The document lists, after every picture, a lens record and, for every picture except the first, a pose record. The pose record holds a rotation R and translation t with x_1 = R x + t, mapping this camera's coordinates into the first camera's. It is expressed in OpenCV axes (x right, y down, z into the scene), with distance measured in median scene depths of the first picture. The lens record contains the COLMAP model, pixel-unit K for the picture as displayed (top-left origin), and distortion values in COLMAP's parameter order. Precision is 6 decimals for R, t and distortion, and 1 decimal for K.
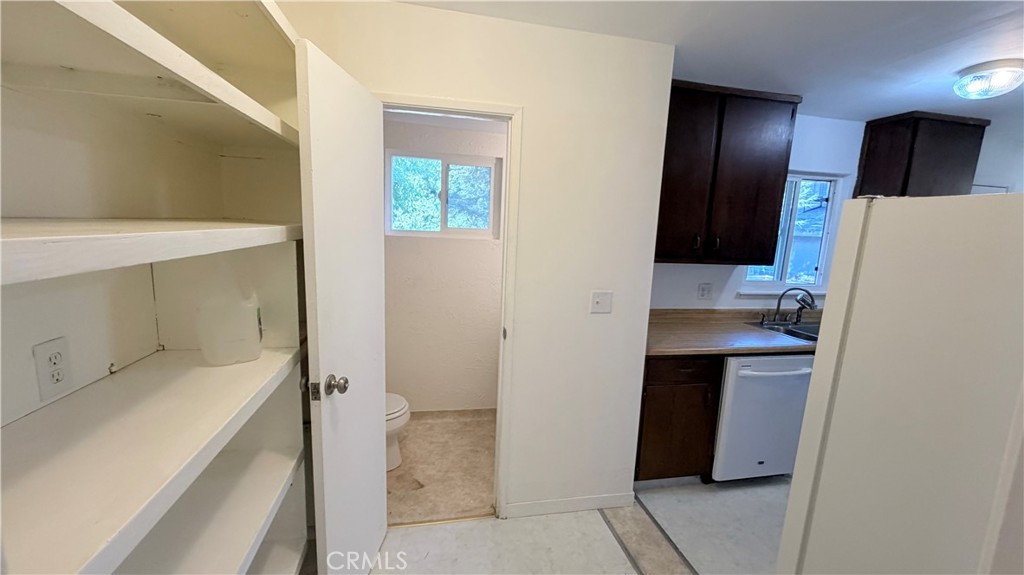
lens RADIAL K [[405.6, 0, 509.7], [0, 405.6, 288.1], [0, 0, 1]] dist [-0.001159, 0.000219]
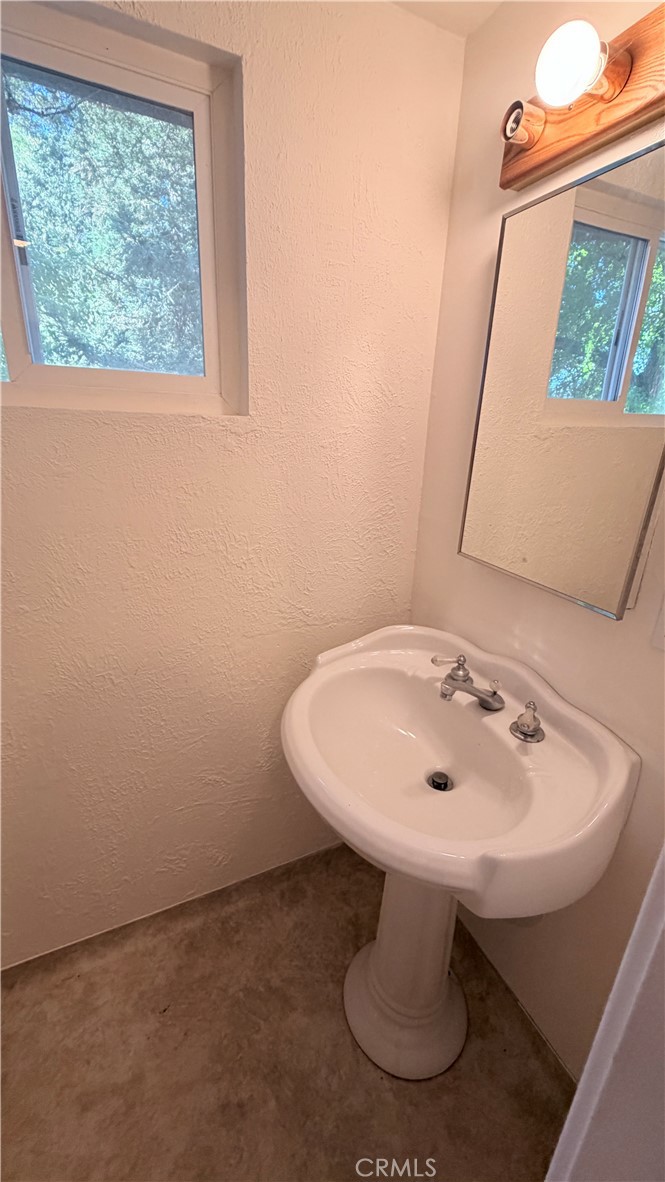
lens RADIAL K [[468.1, 0, 332.5], [0, 468.1, 591.0], [0, 0, 1]] dist [-0.001159, 0.000219]
pose [[0.971875, -0.088648, 0.218176, -0.049753], [0.046234, 0.980240, 0.192331, -0.058977], [-0.230915, -0.176834, 0.956770, 0.646798]]
